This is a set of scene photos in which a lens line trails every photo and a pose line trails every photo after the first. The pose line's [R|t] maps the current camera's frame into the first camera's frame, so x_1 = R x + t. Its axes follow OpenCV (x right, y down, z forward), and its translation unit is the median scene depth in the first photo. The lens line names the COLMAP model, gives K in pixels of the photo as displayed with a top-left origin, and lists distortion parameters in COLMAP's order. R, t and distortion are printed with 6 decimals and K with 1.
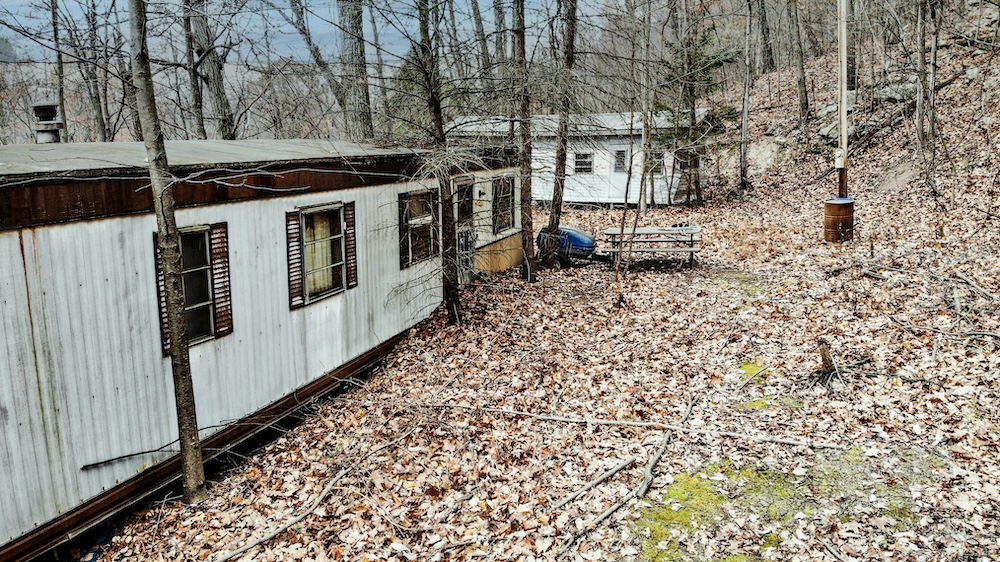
lens RADIAL K [[701.4, 0, 500.0], [0, 701.4, 281.0], [0, 0, 1]] dist [-0.069375, -0.007749]
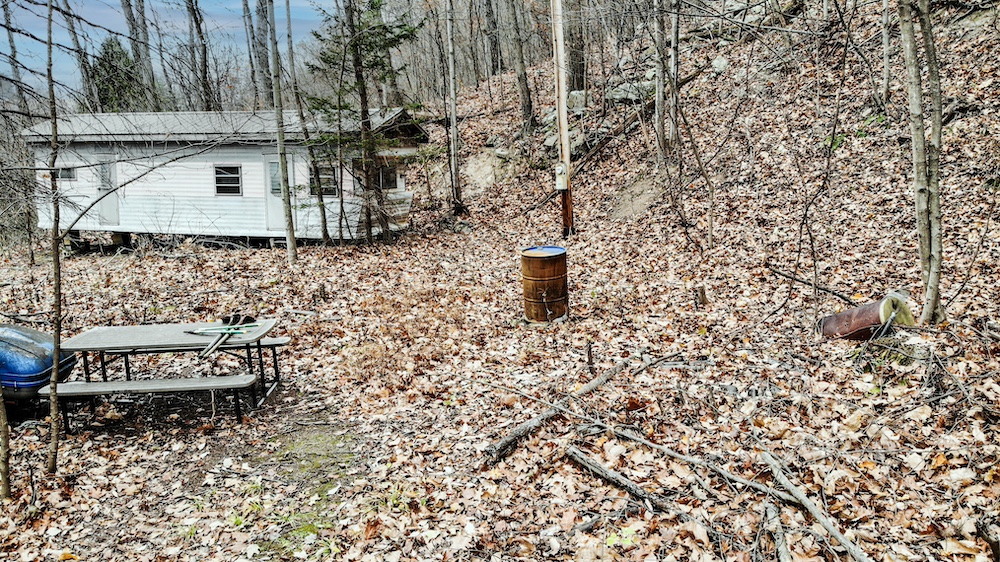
lens RADIAL K [[853.9, 0, 500.0], [0, 853.9, 281.0], [0, 0, 1]] dist [0.266042, -0.001034]
pose [[0.934465, -0.041408, 0.353639, 0.071599], [0.059294, 0.997443, -0.039887, -0.023312], [-0.351084, 0.058241, 0.934531, 0.117649]]
